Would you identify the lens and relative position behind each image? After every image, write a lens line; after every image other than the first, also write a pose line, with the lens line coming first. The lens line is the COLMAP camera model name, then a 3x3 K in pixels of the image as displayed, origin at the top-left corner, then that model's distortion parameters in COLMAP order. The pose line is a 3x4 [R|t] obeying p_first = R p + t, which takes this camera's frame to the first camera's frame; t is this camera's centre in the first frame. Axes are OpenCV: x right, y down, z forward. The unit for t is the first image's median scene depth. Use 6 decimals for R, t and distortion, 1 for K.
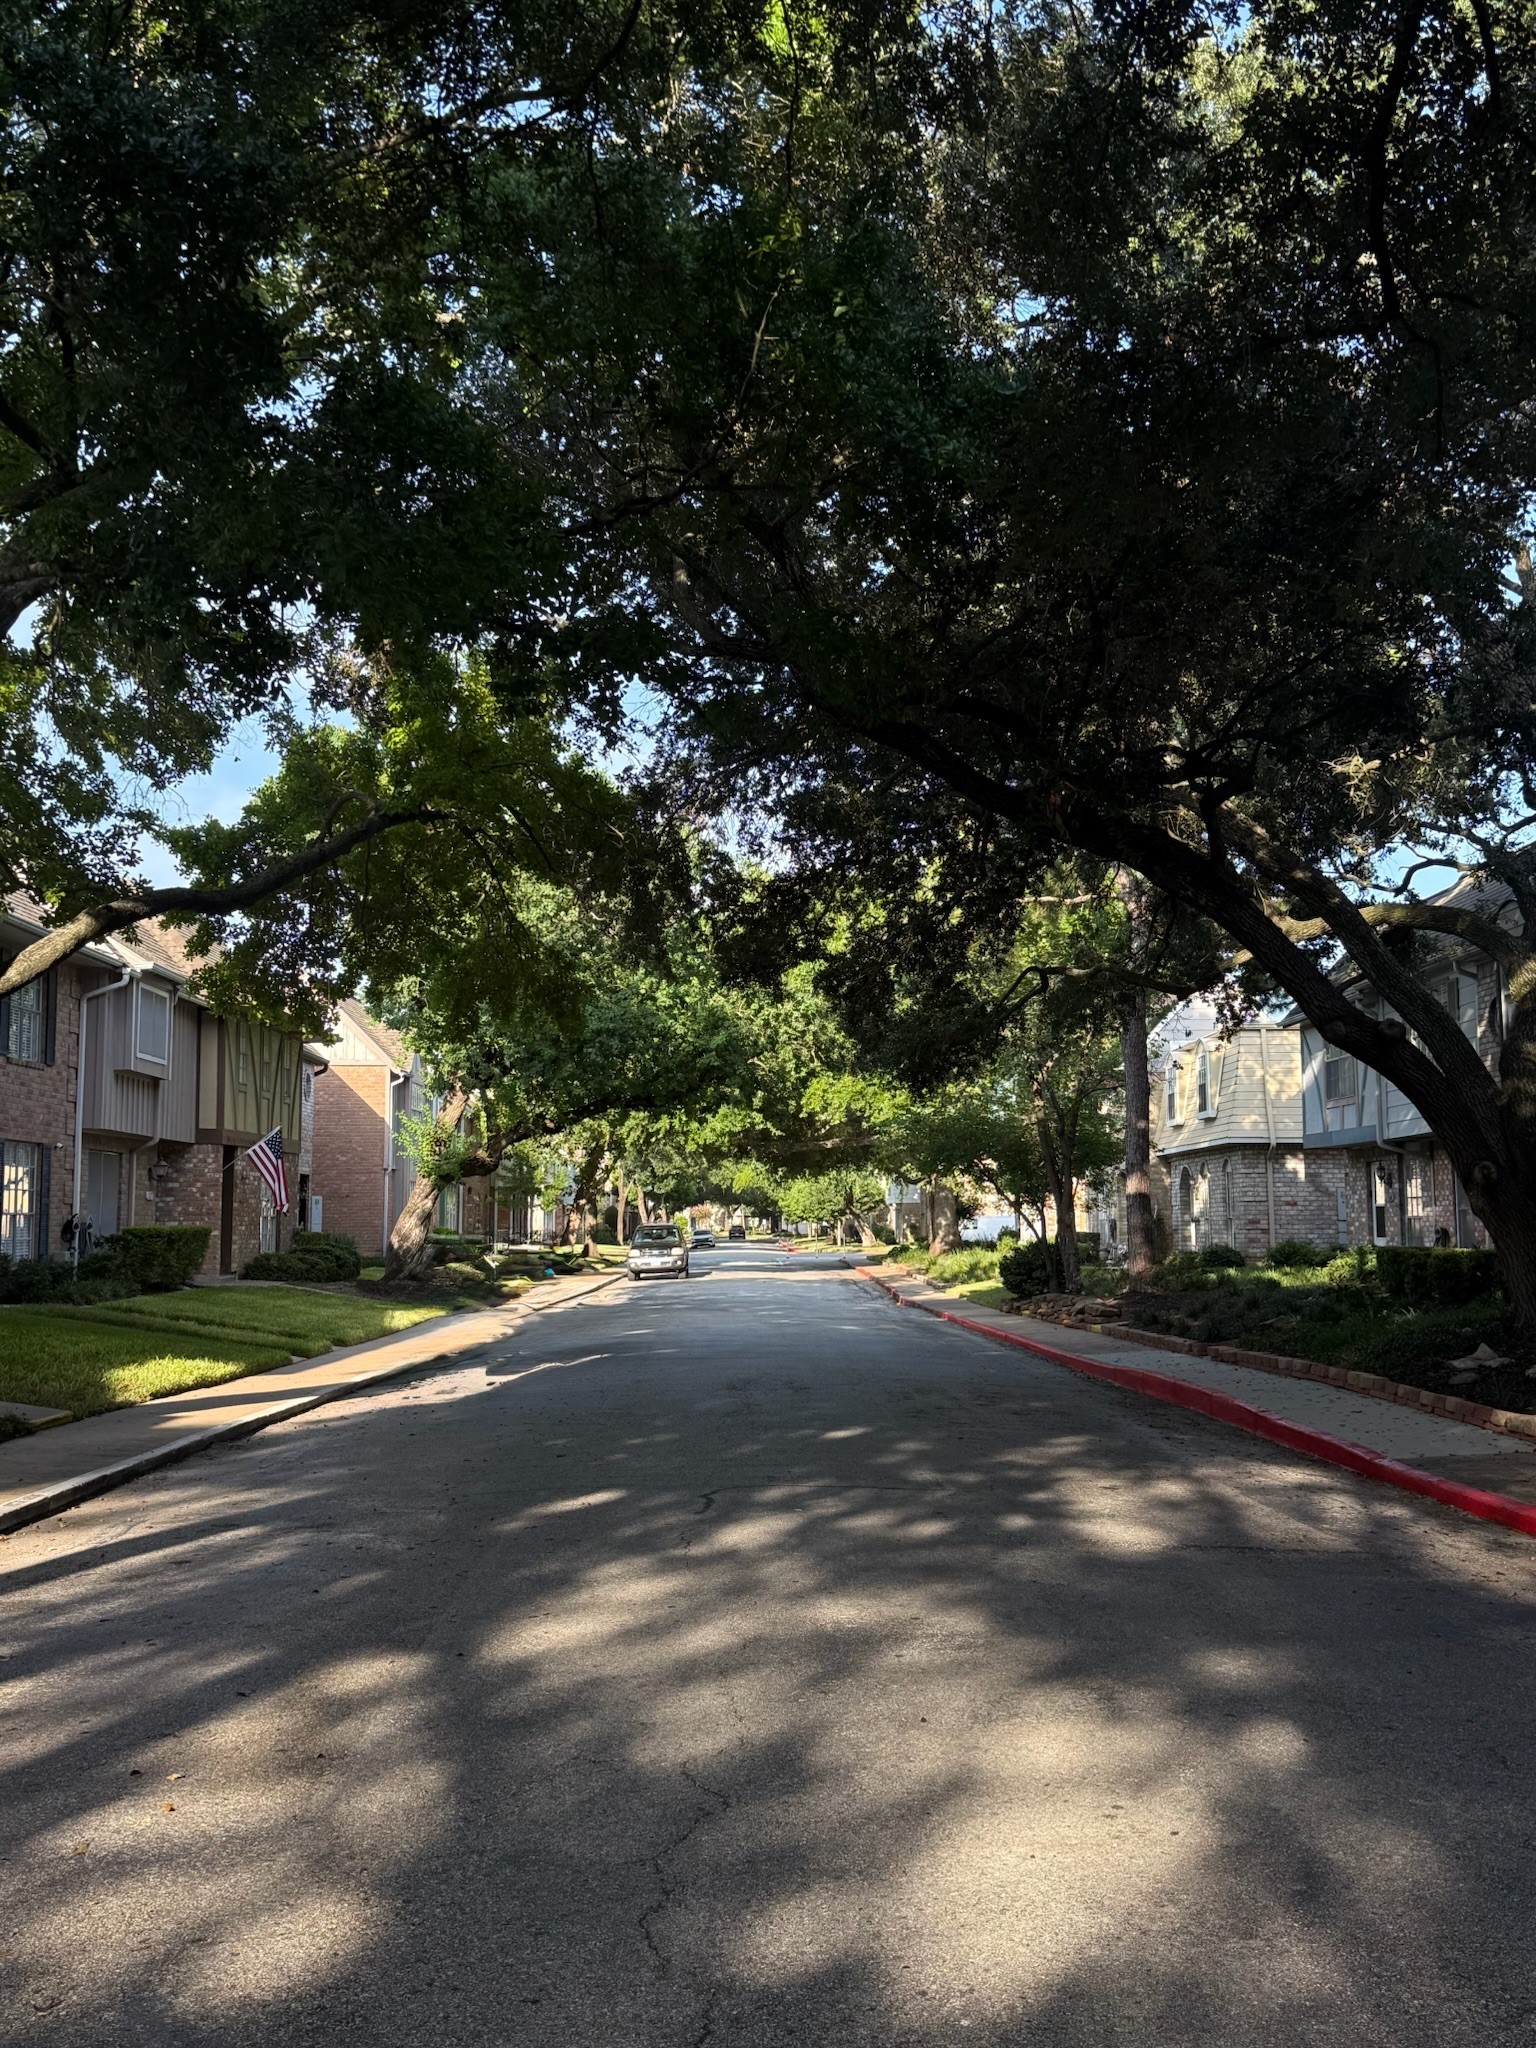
lens RADIAL K [[2090.1, 0, 767.8], [0, 2090.1, 1023.7], [0, 0, 1]] dist [-0.002188, 0.000000]
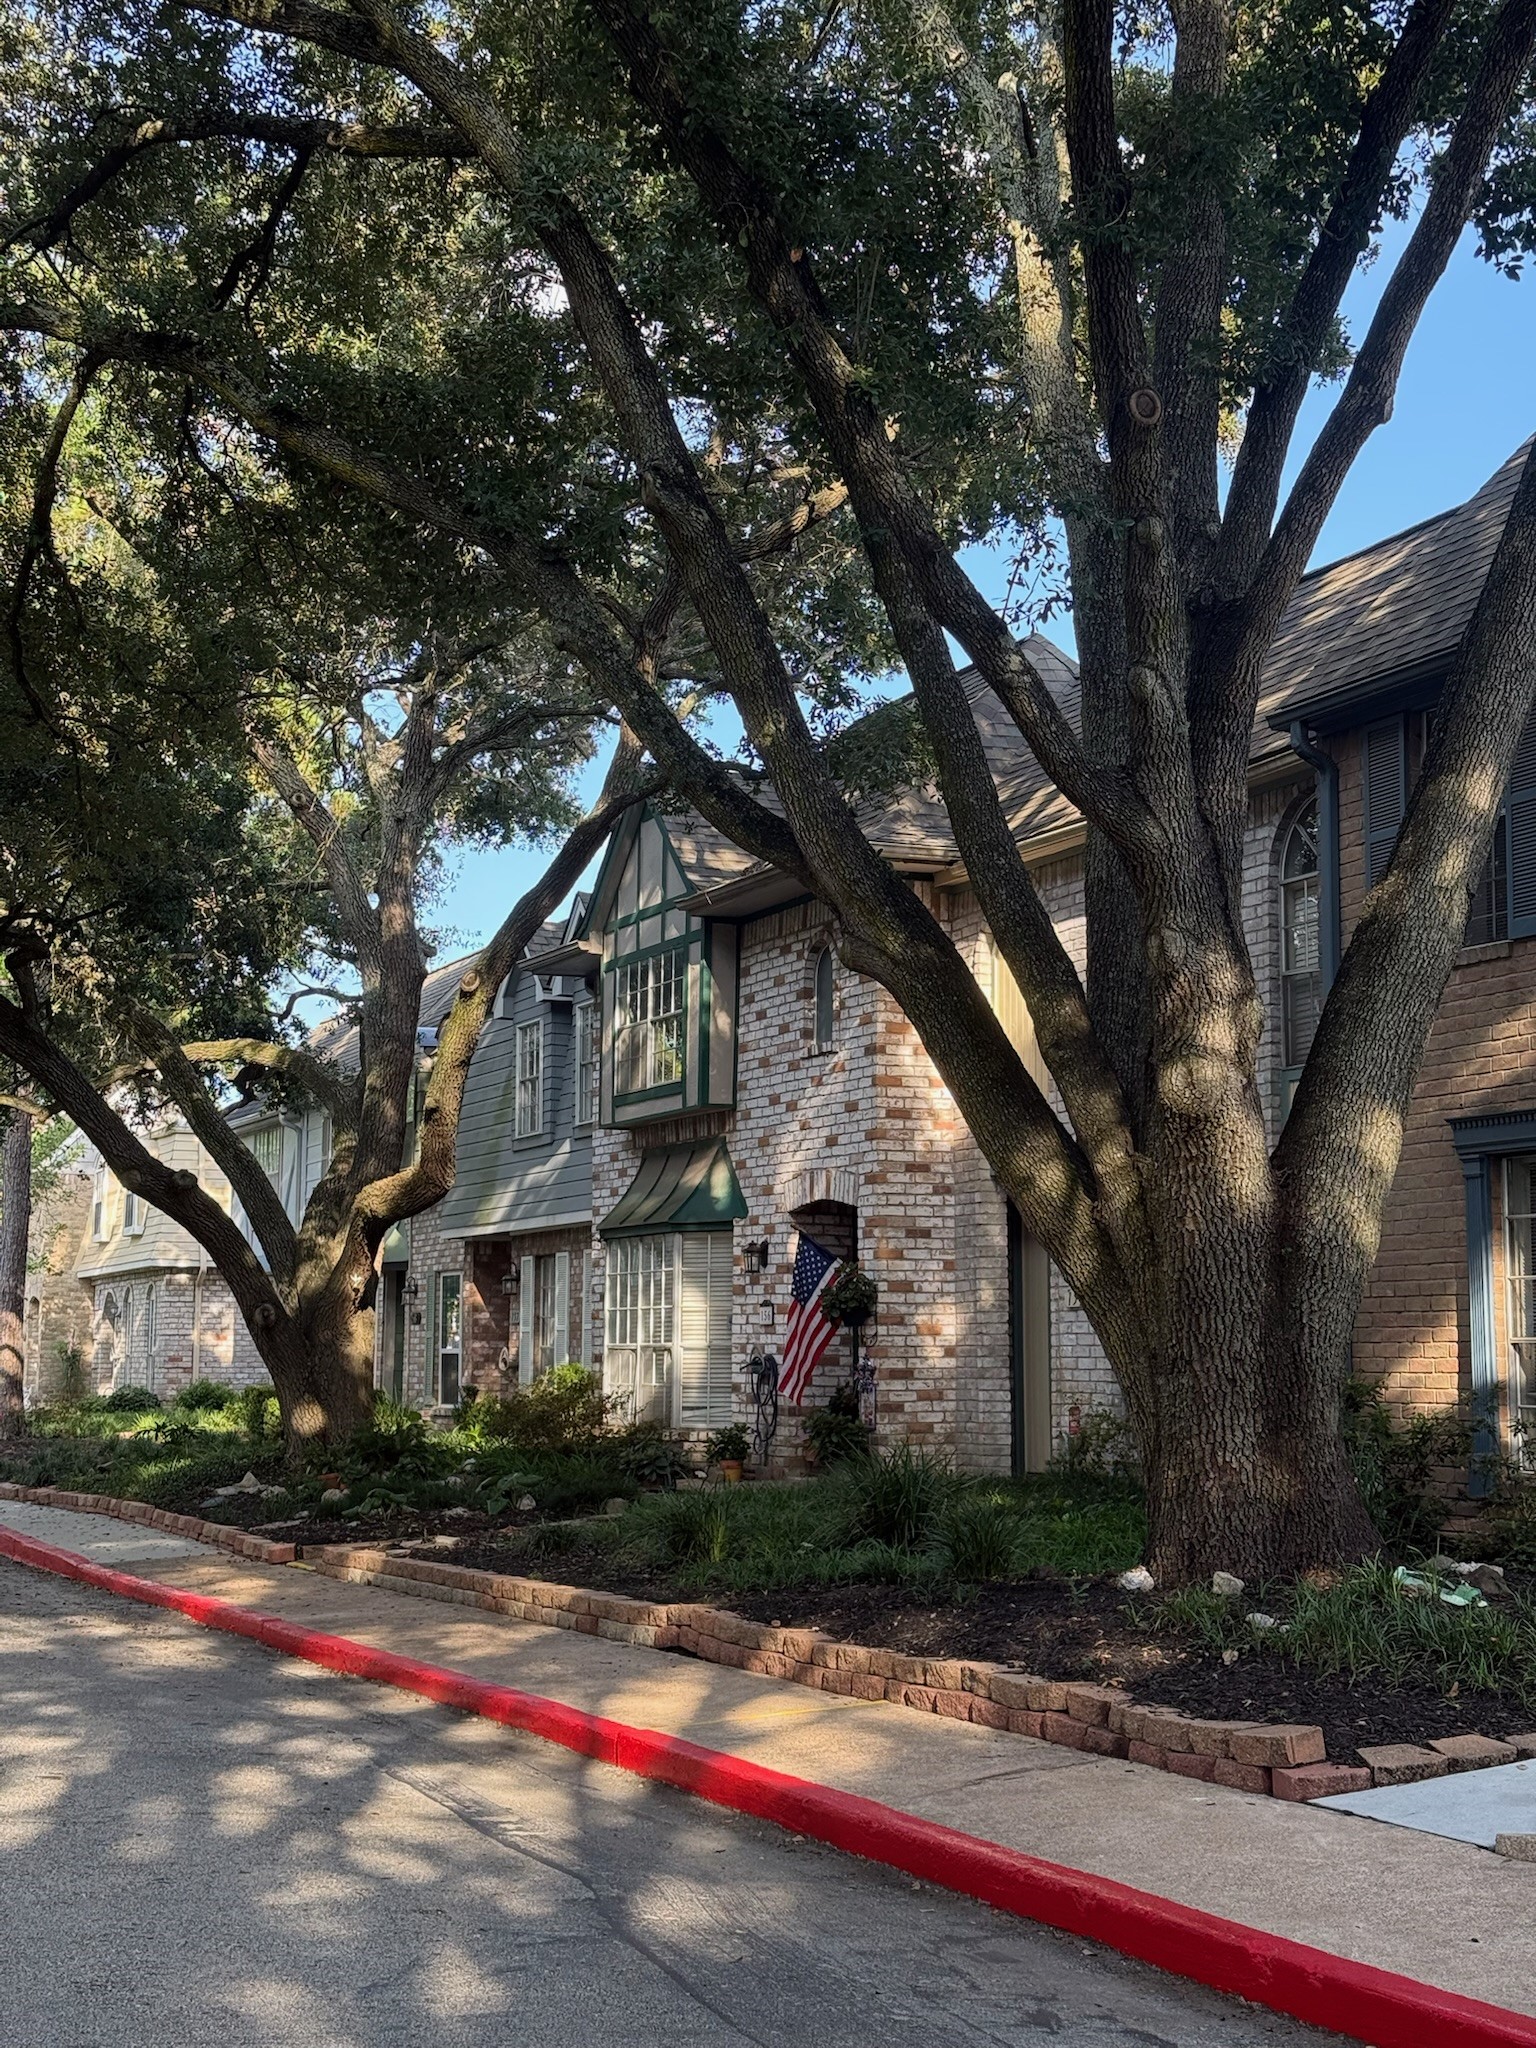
lens RADIAL K [[2846.0, 0, 769.3], [0, 2846.0, 1023.4], [0, 0, 1]] dist [0.142652, 0.000000]
pose [[0.923135, 0.055662, 0.380426, 0.003987], [-0.047304, 0.998390, -0.031292, -0.016716], [-0.381556, 0.010891, 0.924282, -0.174141]]
